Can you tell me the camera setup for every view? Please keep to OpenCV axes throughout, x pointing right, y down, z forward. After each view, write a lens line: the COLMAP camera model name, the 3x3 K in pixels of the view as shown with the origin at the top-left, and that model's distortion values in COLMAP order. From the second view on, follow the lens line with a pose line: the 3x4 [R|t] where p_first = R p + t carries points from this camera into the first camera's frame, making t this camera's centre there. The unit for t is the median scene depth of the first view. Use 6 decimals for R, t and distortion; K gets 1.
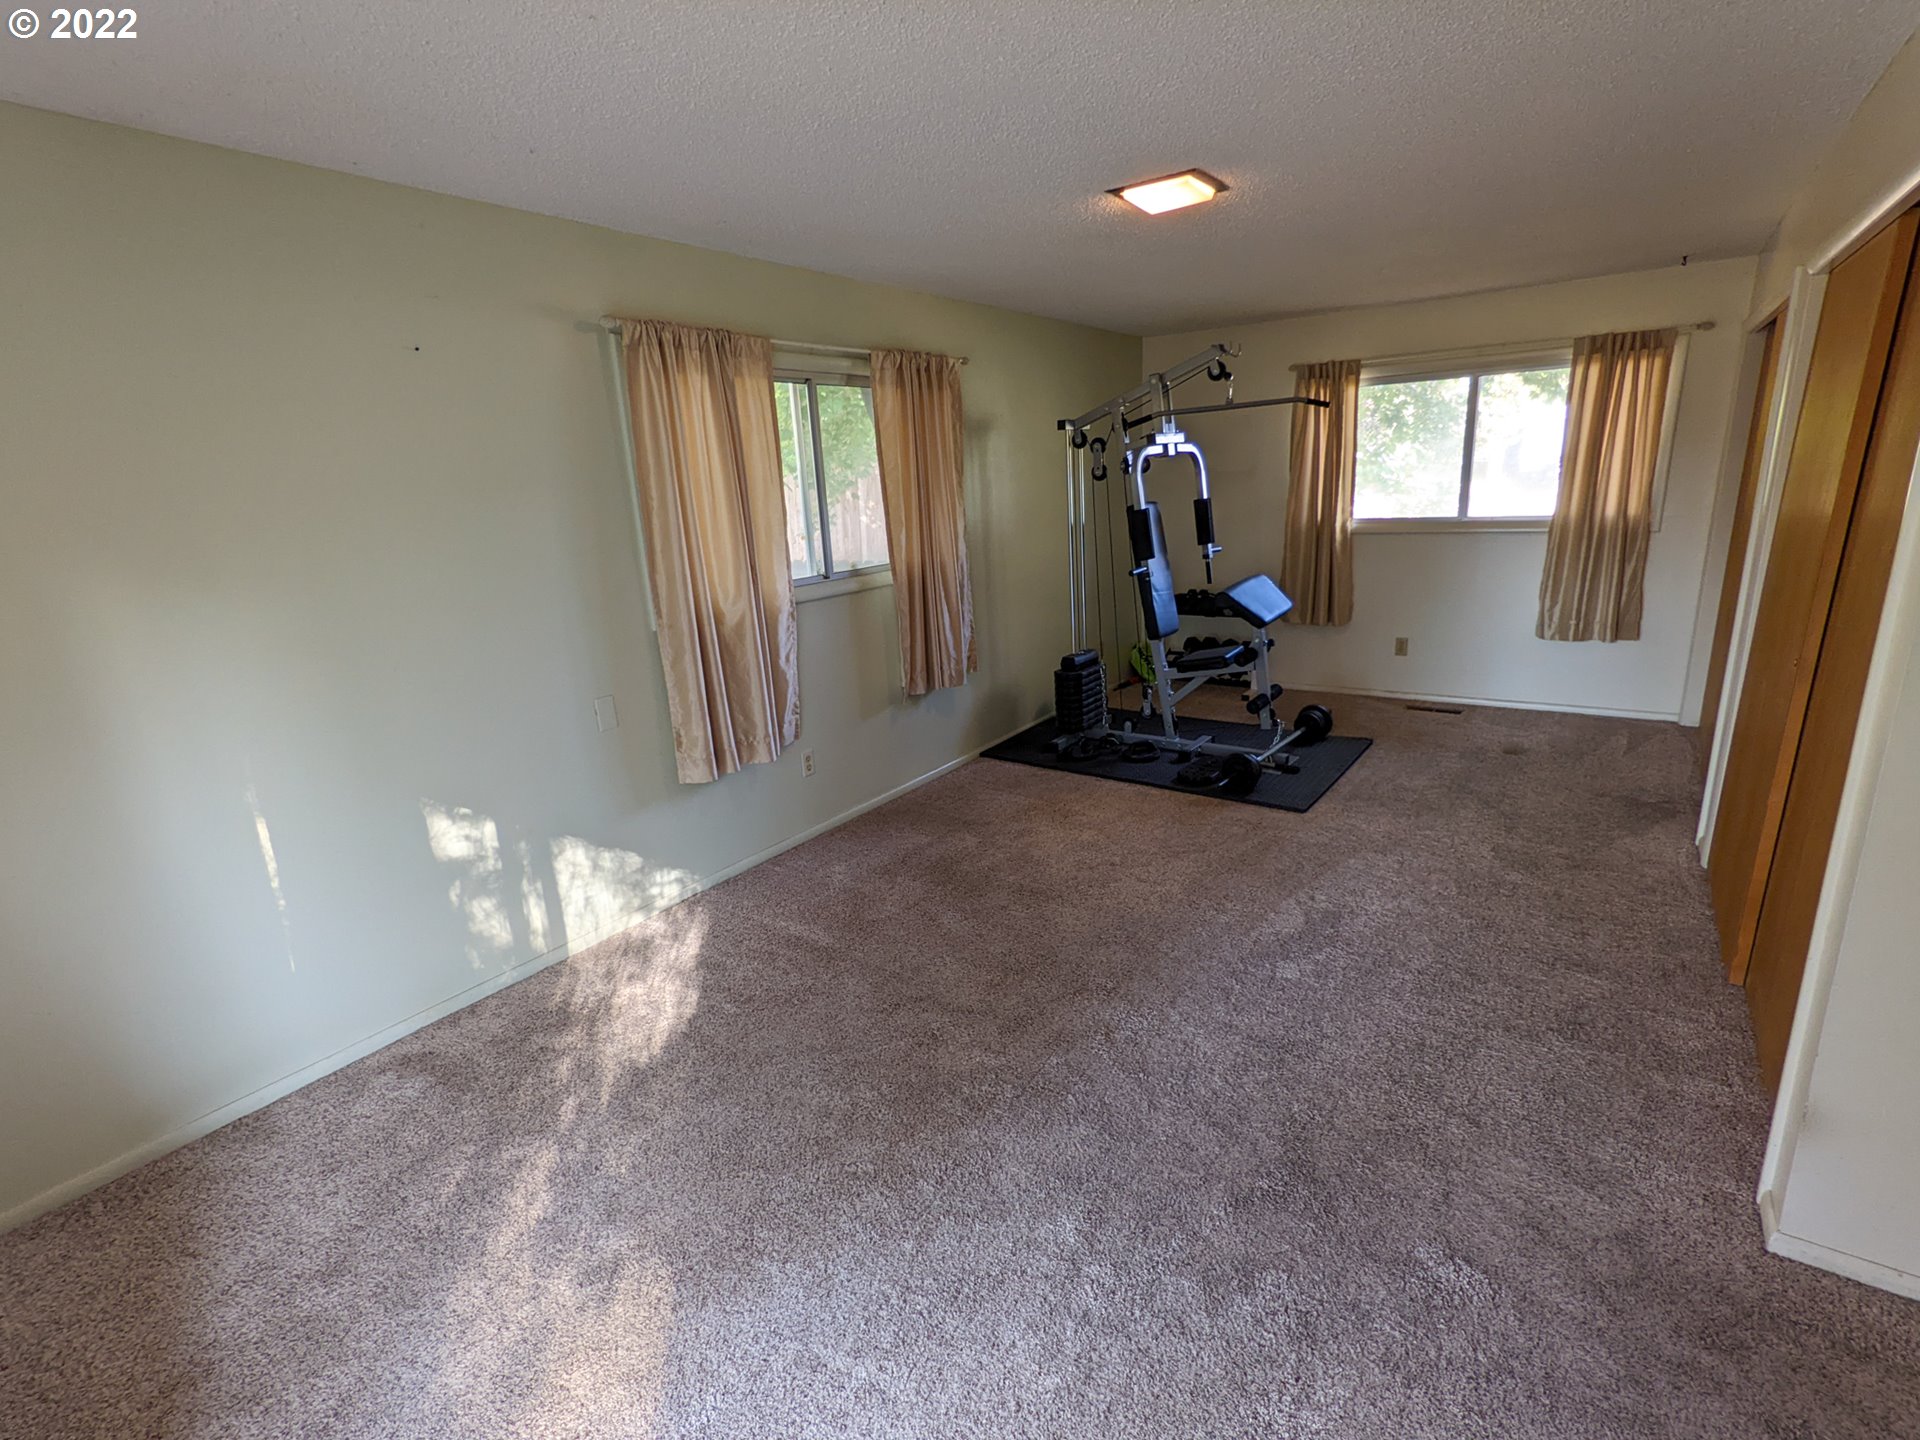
lens RADIAL K [[920.7, 0, 961.7], [0, 920.7, 727.6], [0, 0, 1]] dist [0.000753, 0.000431]
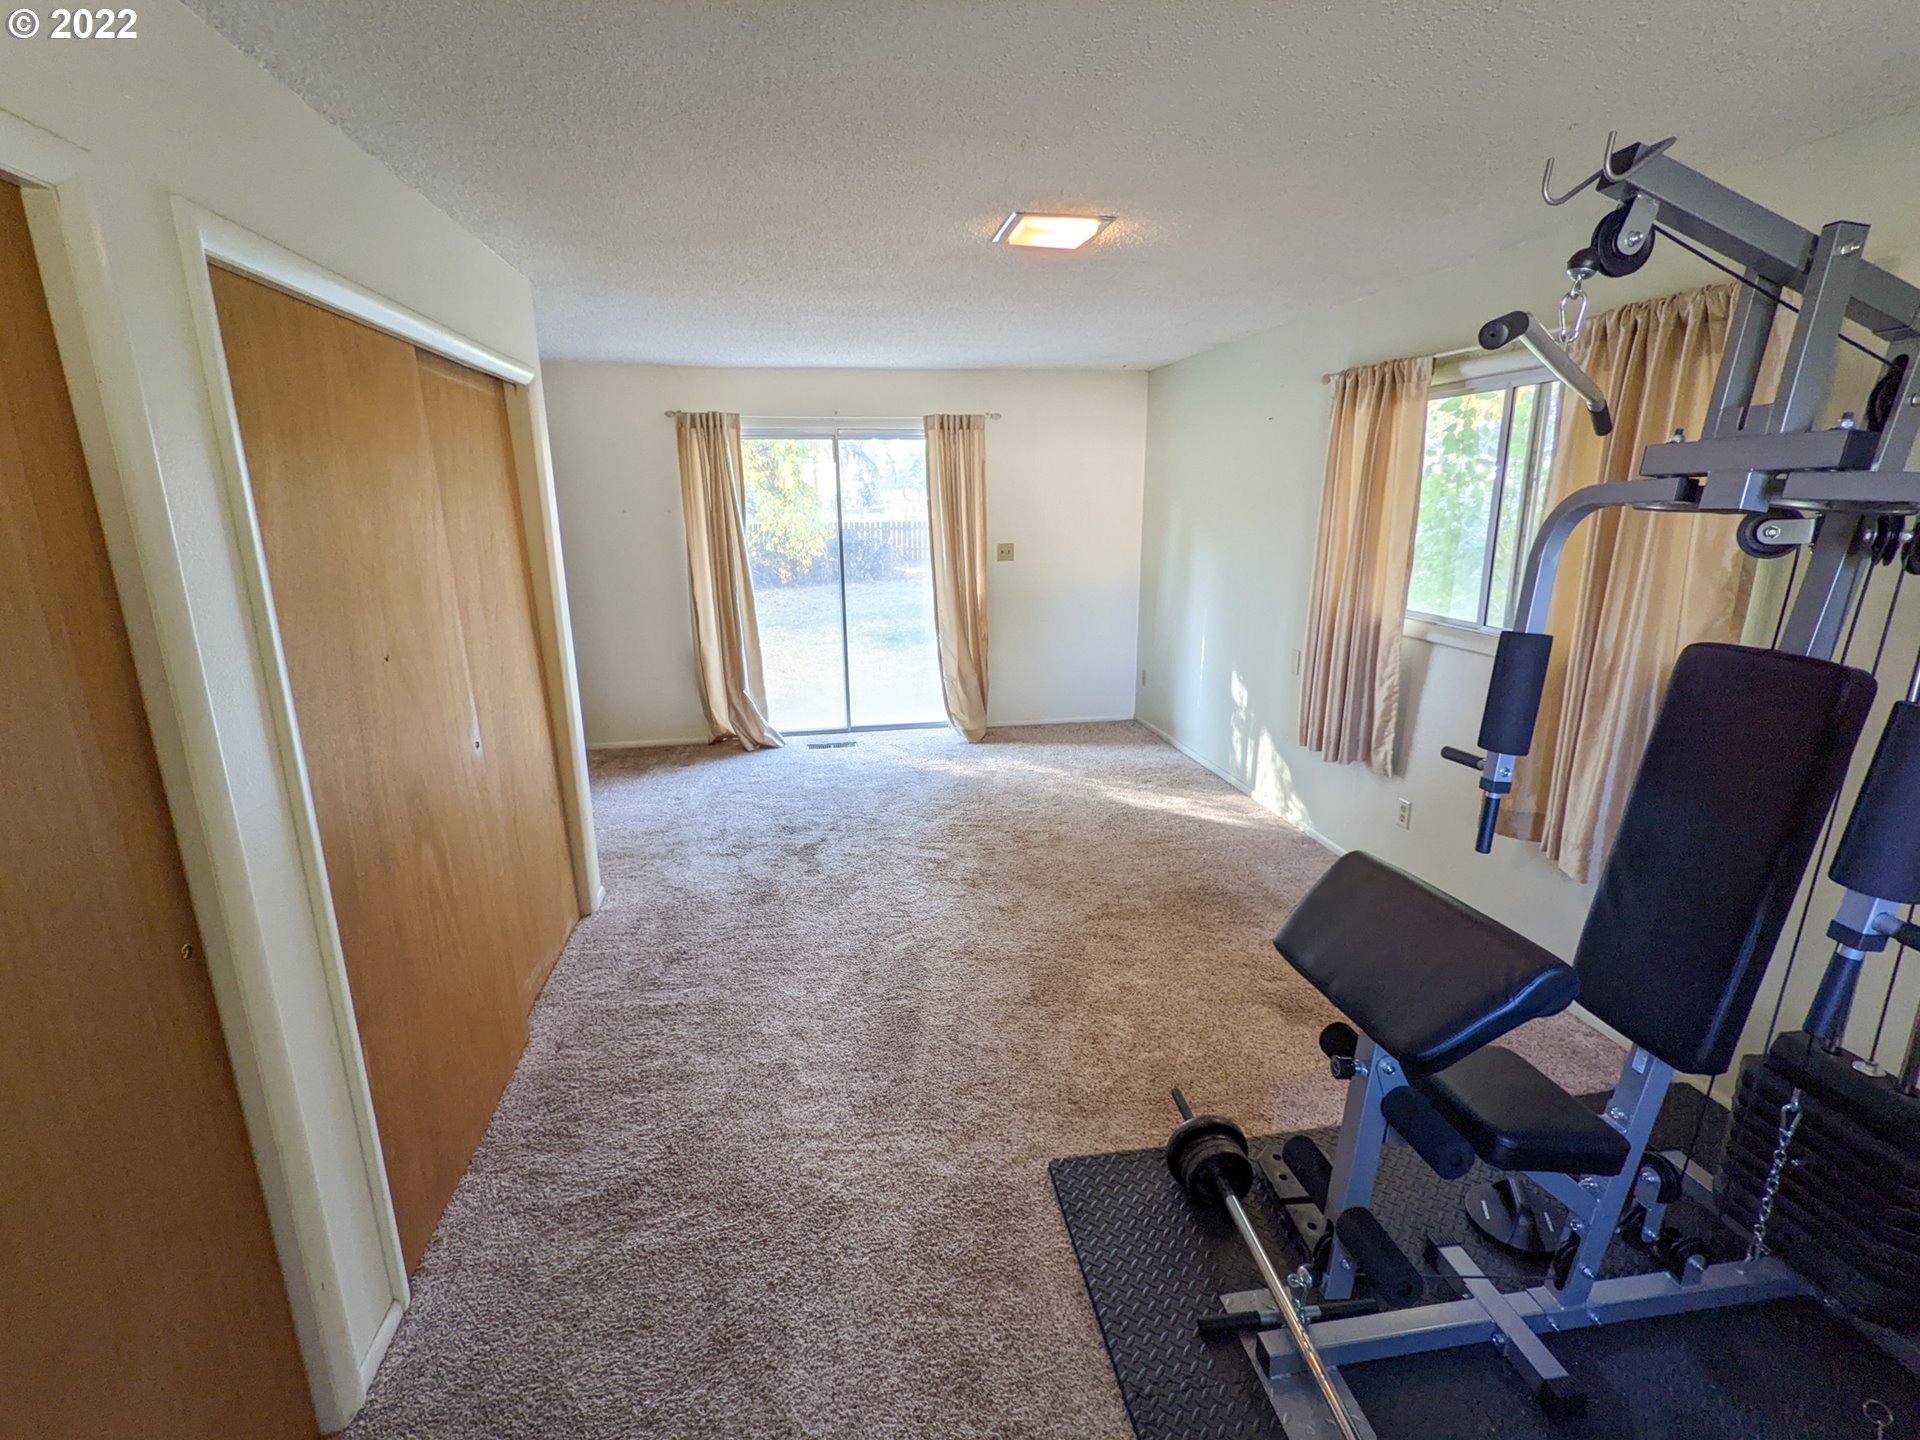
lens RADIAL K [[920.7, 0, 961.7], [0, 920.7, 727.6], [0, 0, 1]] dist [0.000753, 0.000431]
pose [[-0.712647, 0.227645, -0.663560, 1.014496], [-0.142830, 0.878990, 0.454947, -0.539824], [0.686829, 0.418992, -0.593895, 1.677105]]
